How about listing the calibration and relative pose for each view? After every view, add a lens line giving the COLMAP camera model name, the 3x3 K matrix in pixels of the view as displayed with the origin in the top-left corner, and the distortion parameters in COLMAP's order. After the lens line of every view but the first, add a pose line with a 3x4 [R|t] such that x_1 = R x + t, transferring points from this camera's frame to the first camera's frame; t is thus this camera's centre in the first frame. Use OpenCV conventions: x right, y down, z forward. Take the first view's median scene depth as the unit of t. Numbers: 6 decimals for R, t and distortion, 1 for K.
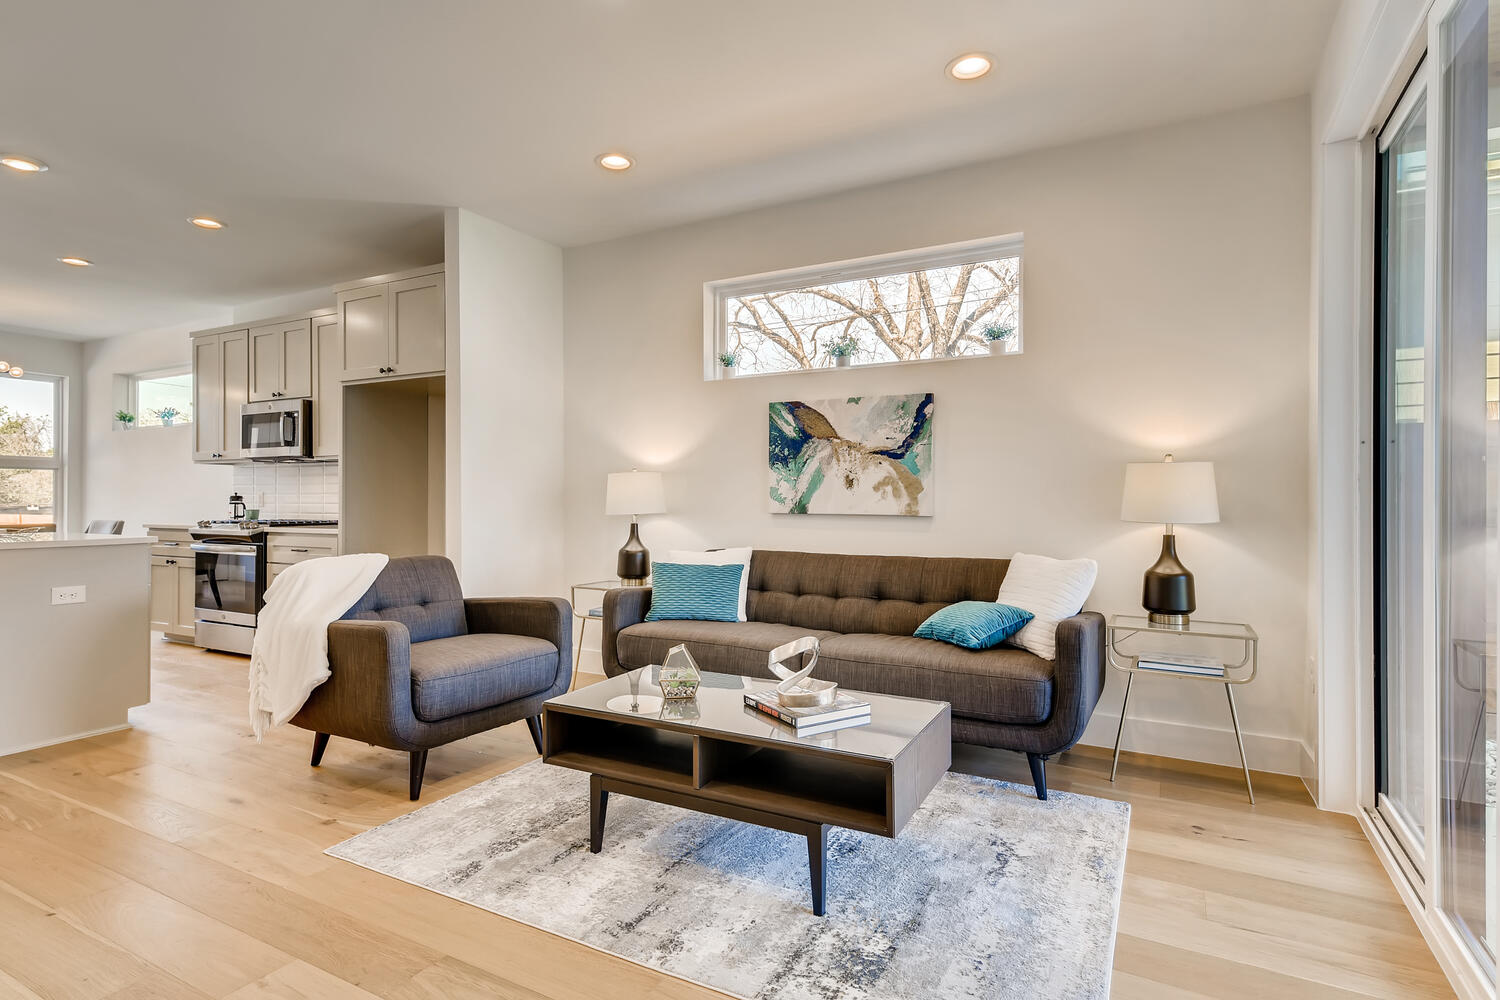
lens RADIAL K [[766.7, 0, 751.6], [0, 766.7, 496.2], [0, 0, 1]] dist [0.019530, 0.000197]
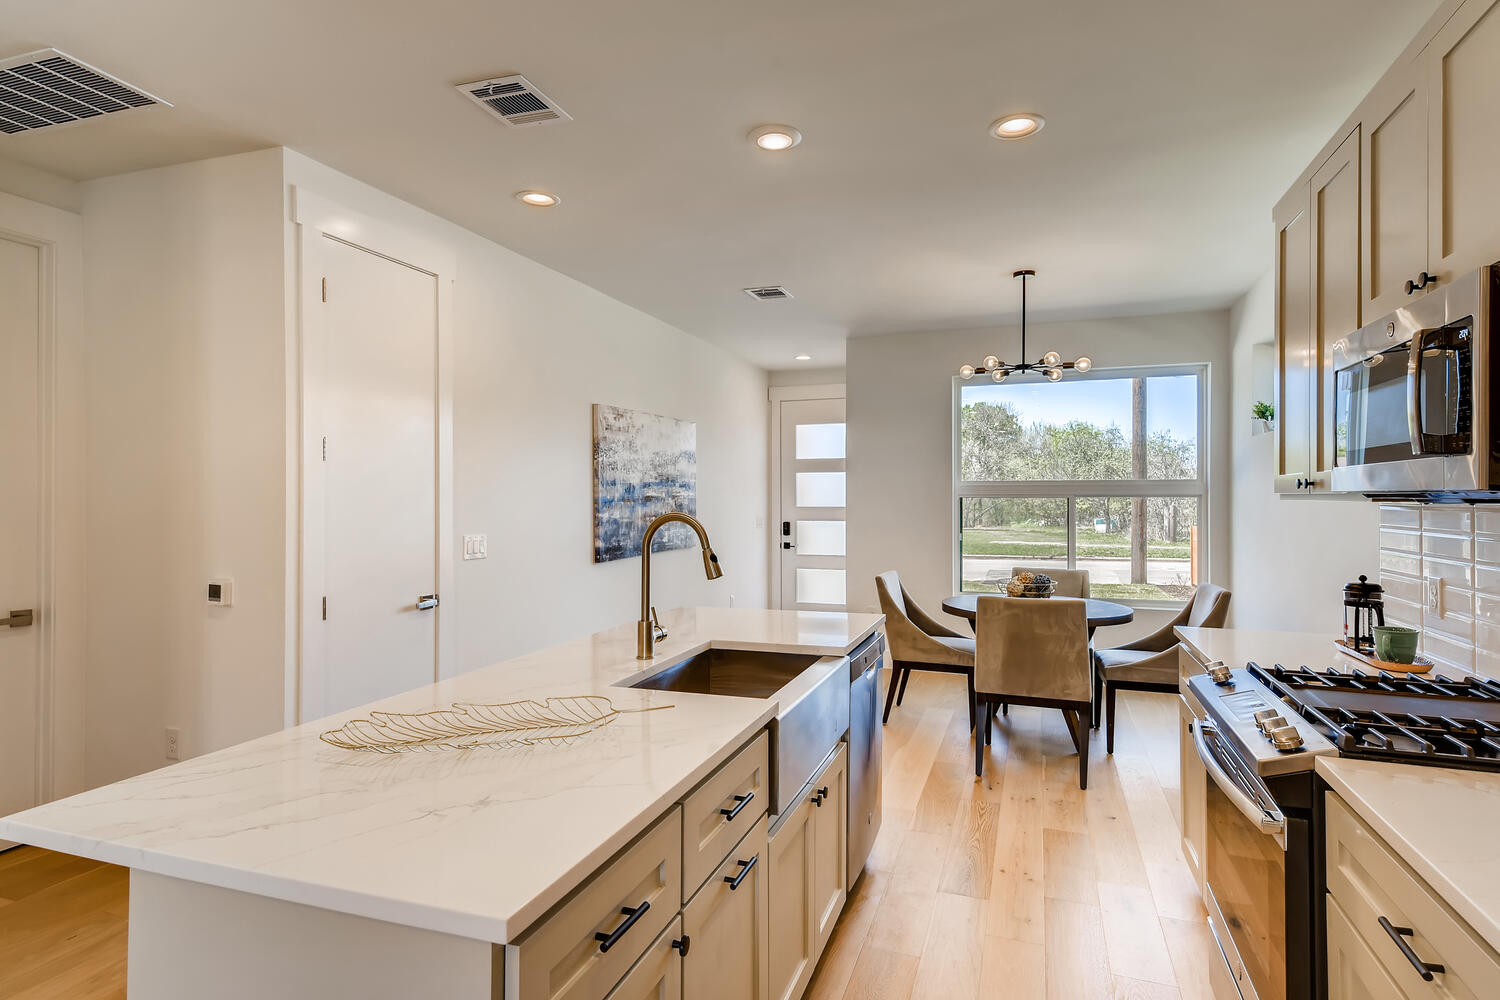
lens RADIAL K [[811.0, 0, 753.4], [0, 811.0, 495.2], [0, 0, 1]] dist [0.028654, 0.000653]
pose [[0.171301, -0.003351, -0.985213, -0.351108], [-0.000948, 0.999993, -0.003566, -0.048786], [0.985218, 0.001545, 0.171297, 0.706123]]
